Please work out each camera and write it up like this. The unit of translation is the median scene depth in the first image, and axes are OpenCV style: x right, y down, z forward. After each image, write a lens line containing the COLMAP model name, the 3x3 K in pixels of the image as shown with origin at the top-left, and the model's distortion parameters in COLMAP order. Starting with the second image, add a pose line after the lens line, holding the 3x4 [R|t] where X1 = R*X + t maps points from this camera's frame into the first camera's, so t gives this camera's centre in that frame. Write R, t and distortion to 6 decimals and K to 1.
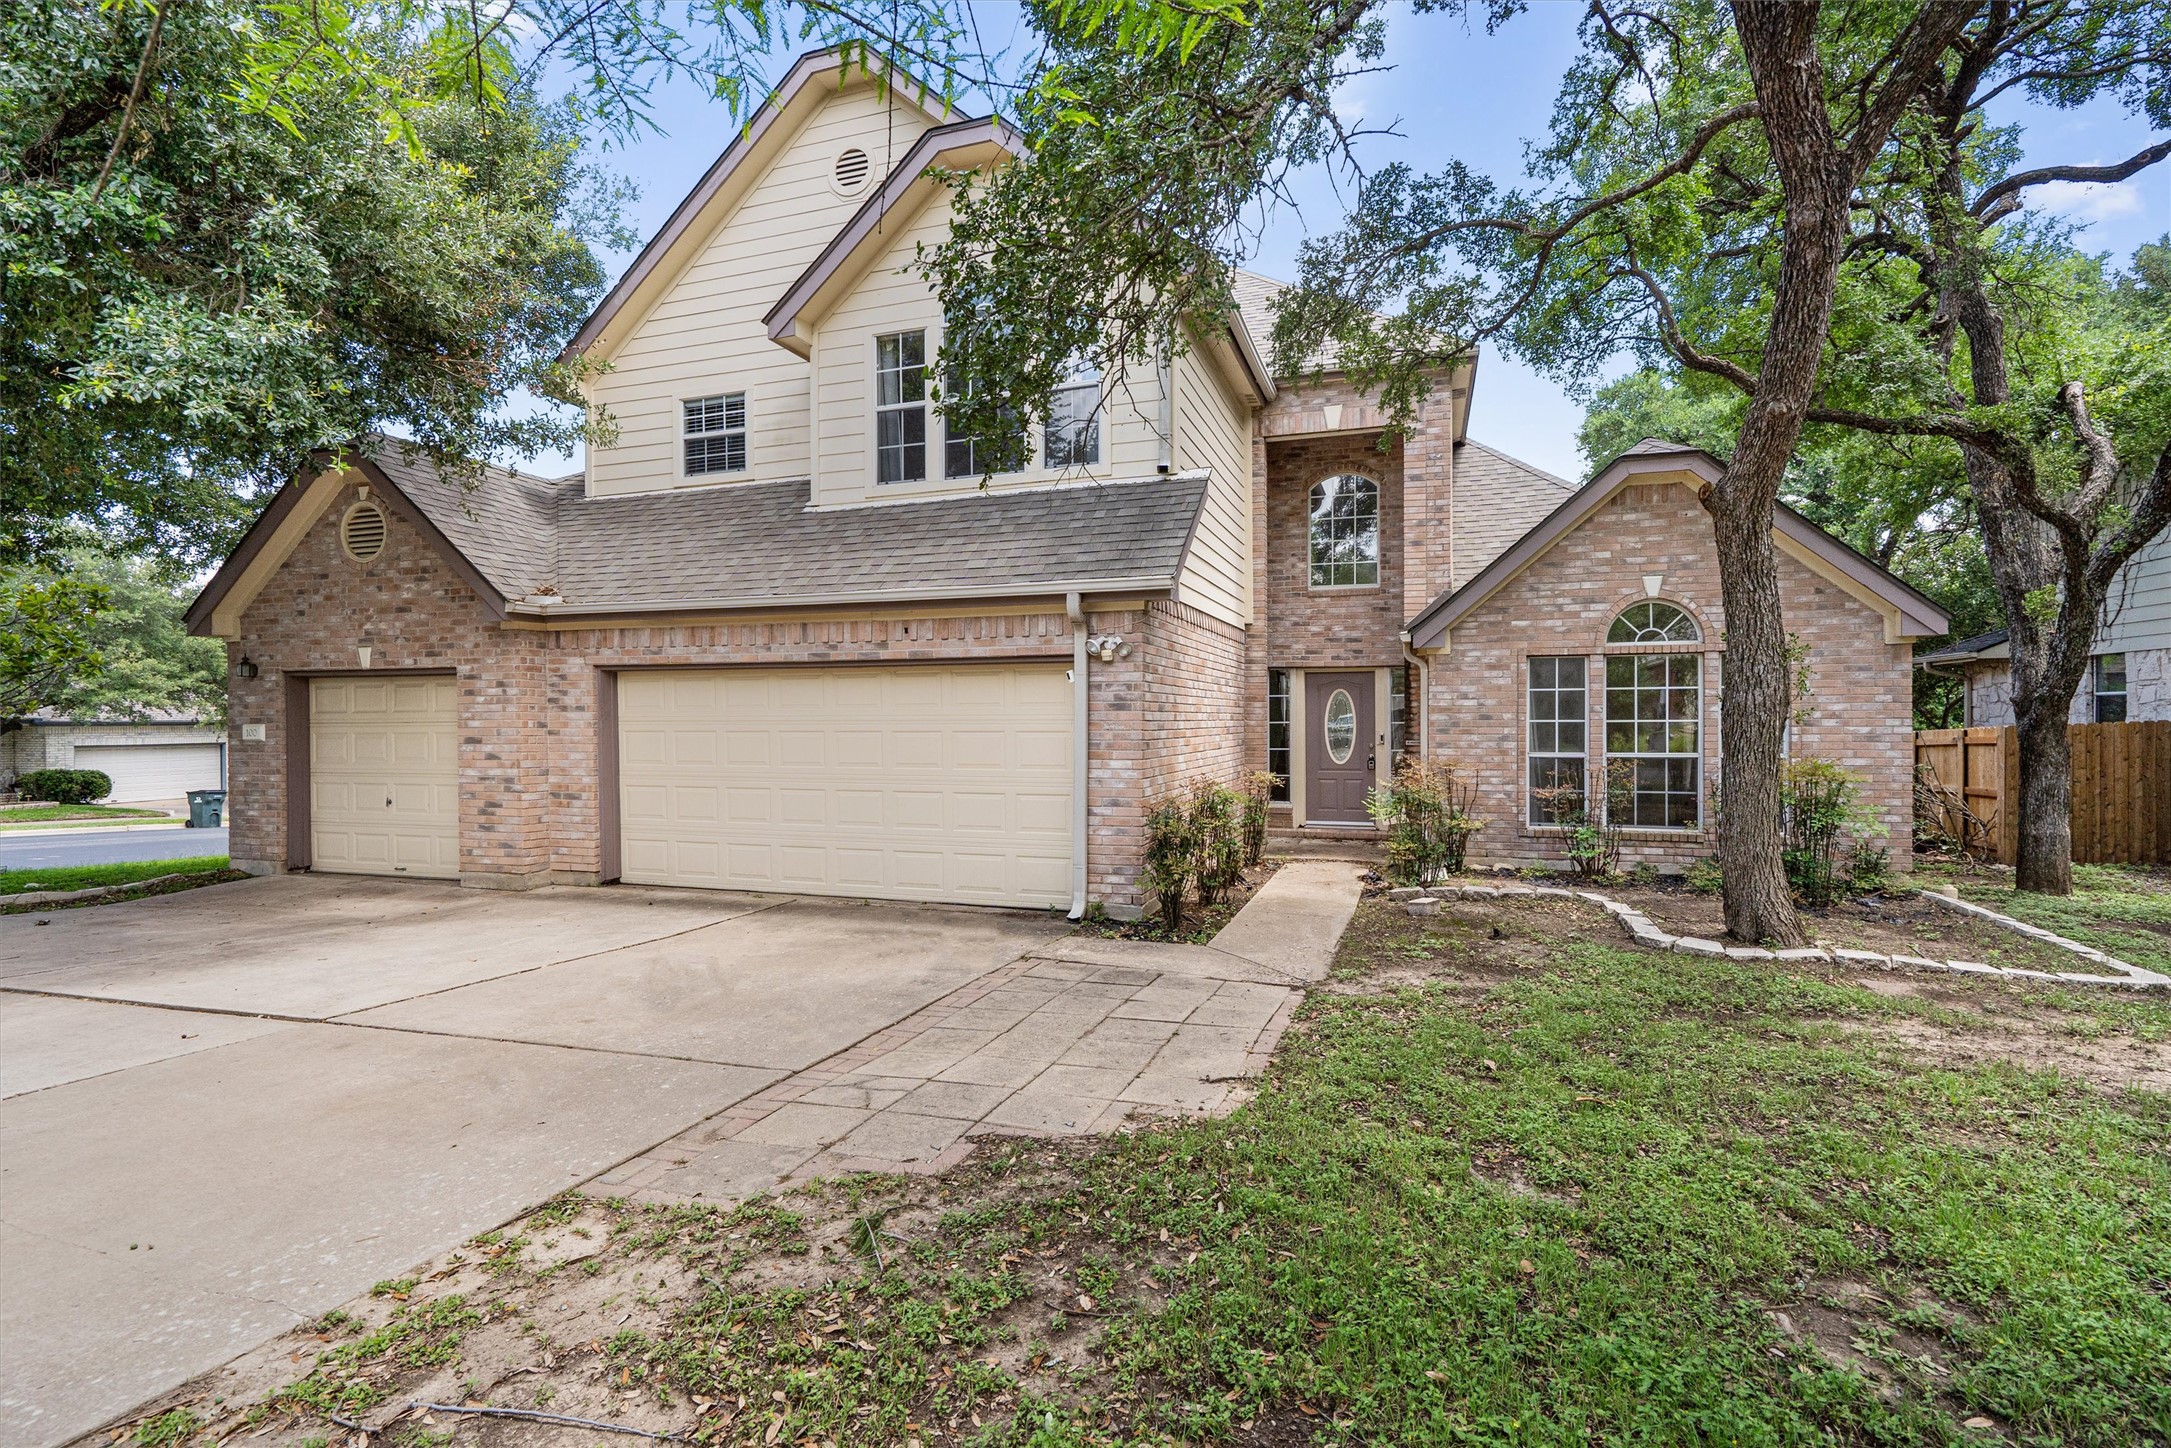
lens RADIAL K [[1022.2, 0, 1088.4], [0, 1022.2, 724.1], [0, 0, 1]] dist [0.000328, 0.000230]
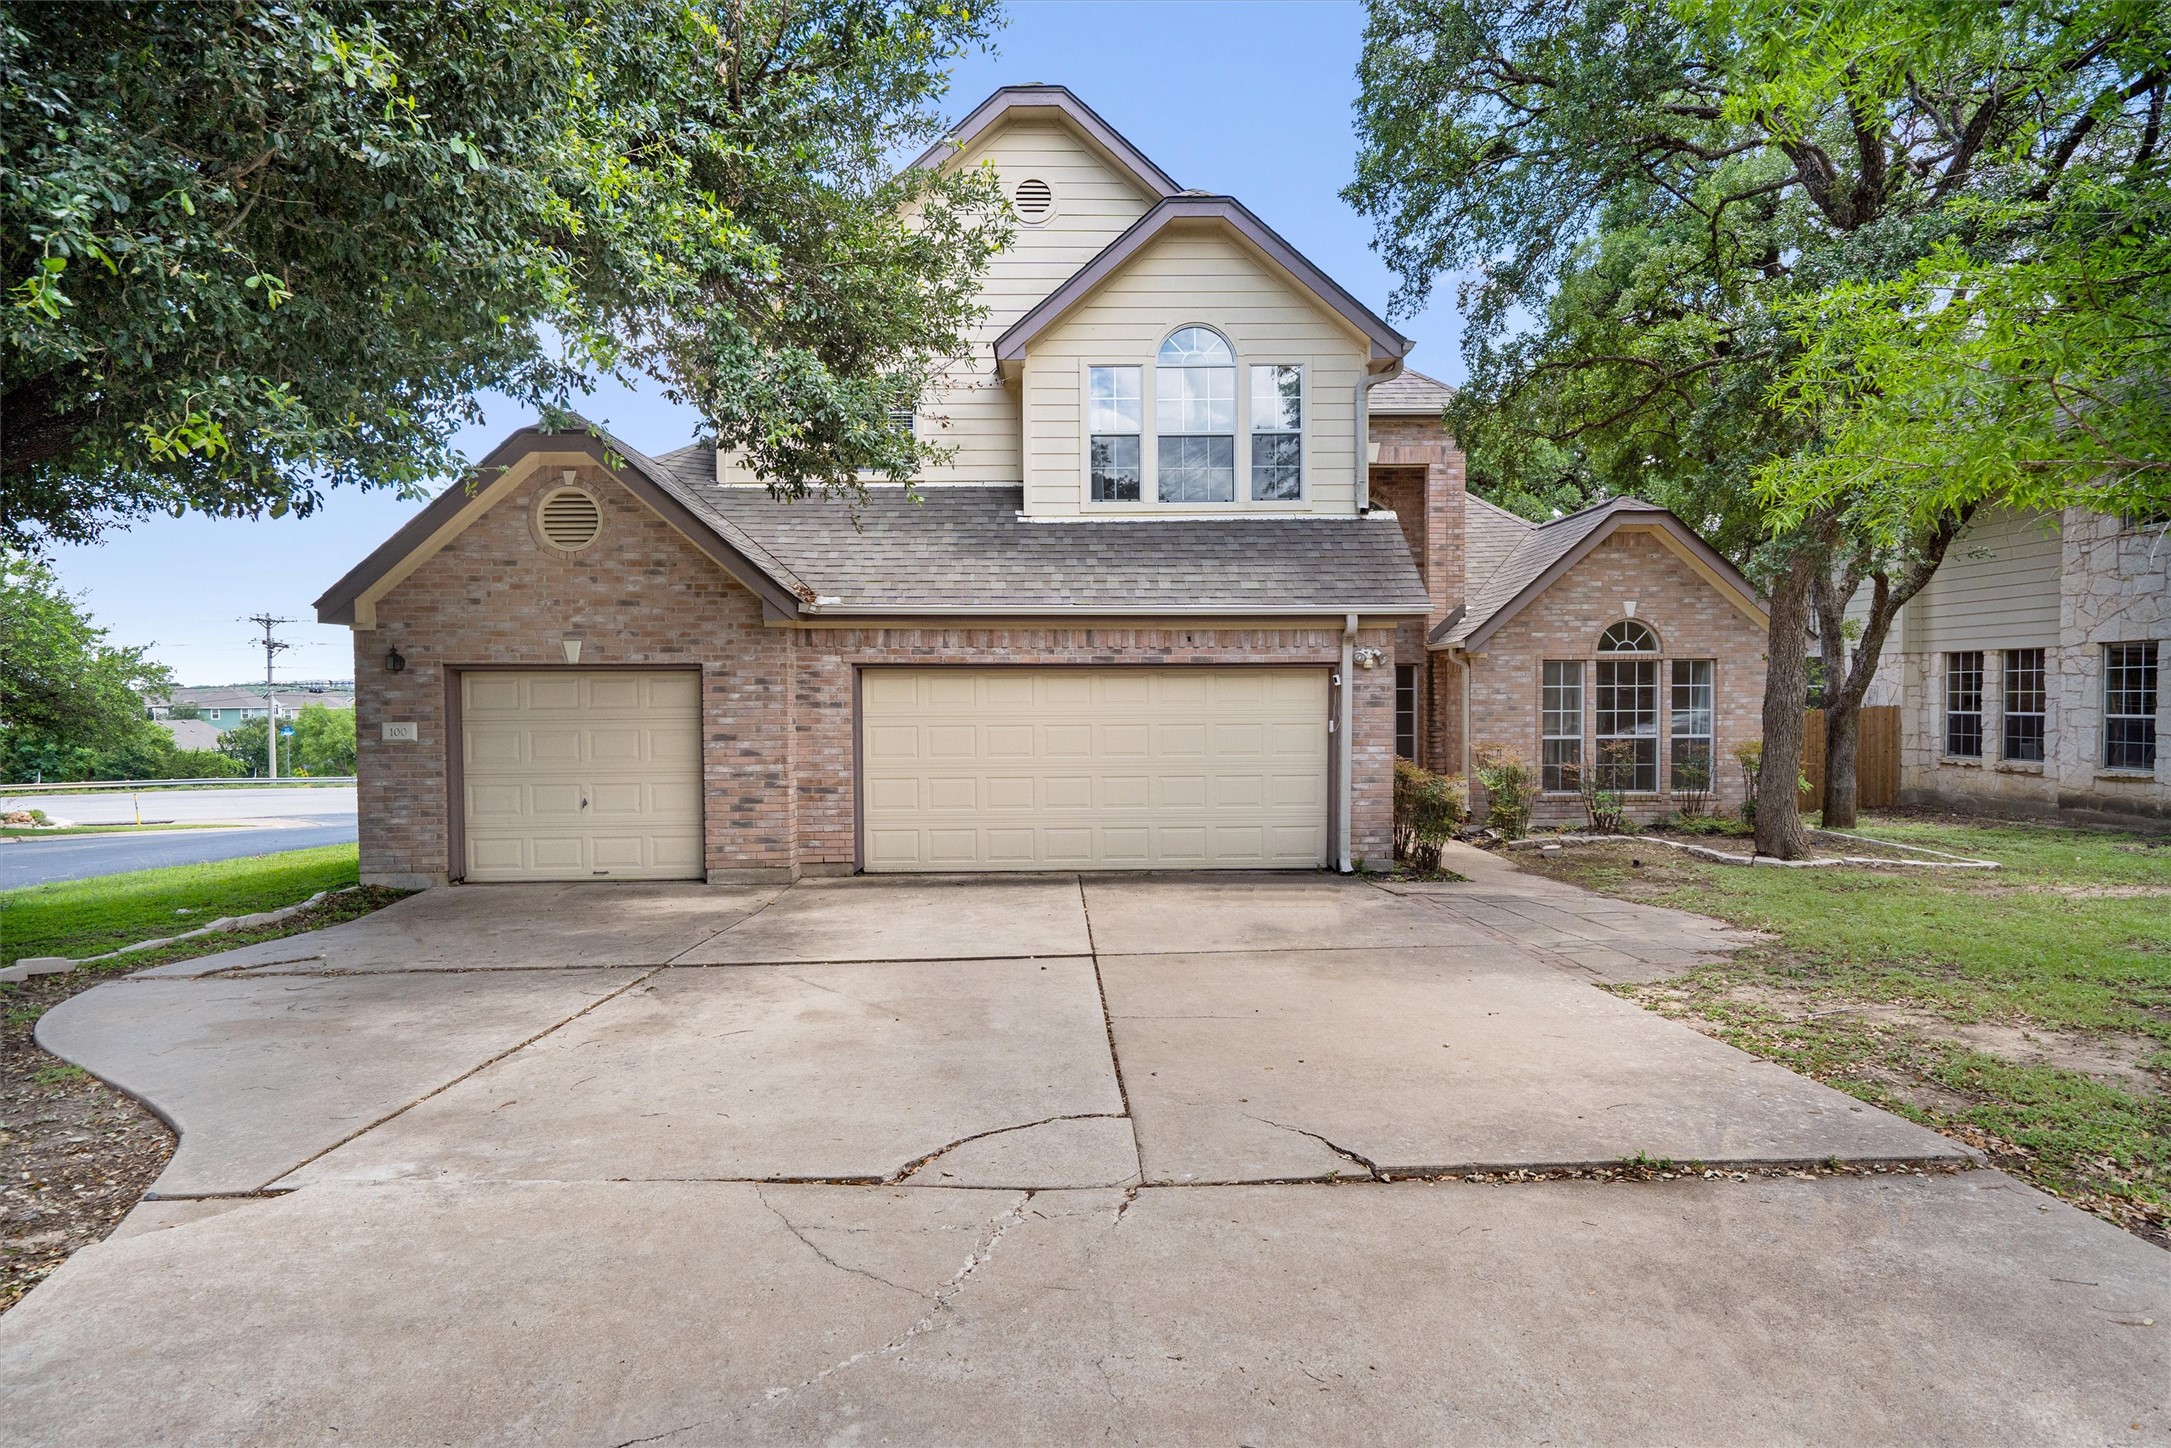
lens RADIAL K [[1196.2, 0, 1087.2], [0, 1196.2, 730.4], [0, 0, 1]] dist [0.001650, 0.002902]
pose [[0.936407, -0.011113, 0.350741, -0.673854], [0.003835, 0.999763, 0.021439, -0.014314], [-0.350896, -0.018730, 0.936227, -0.216928]]
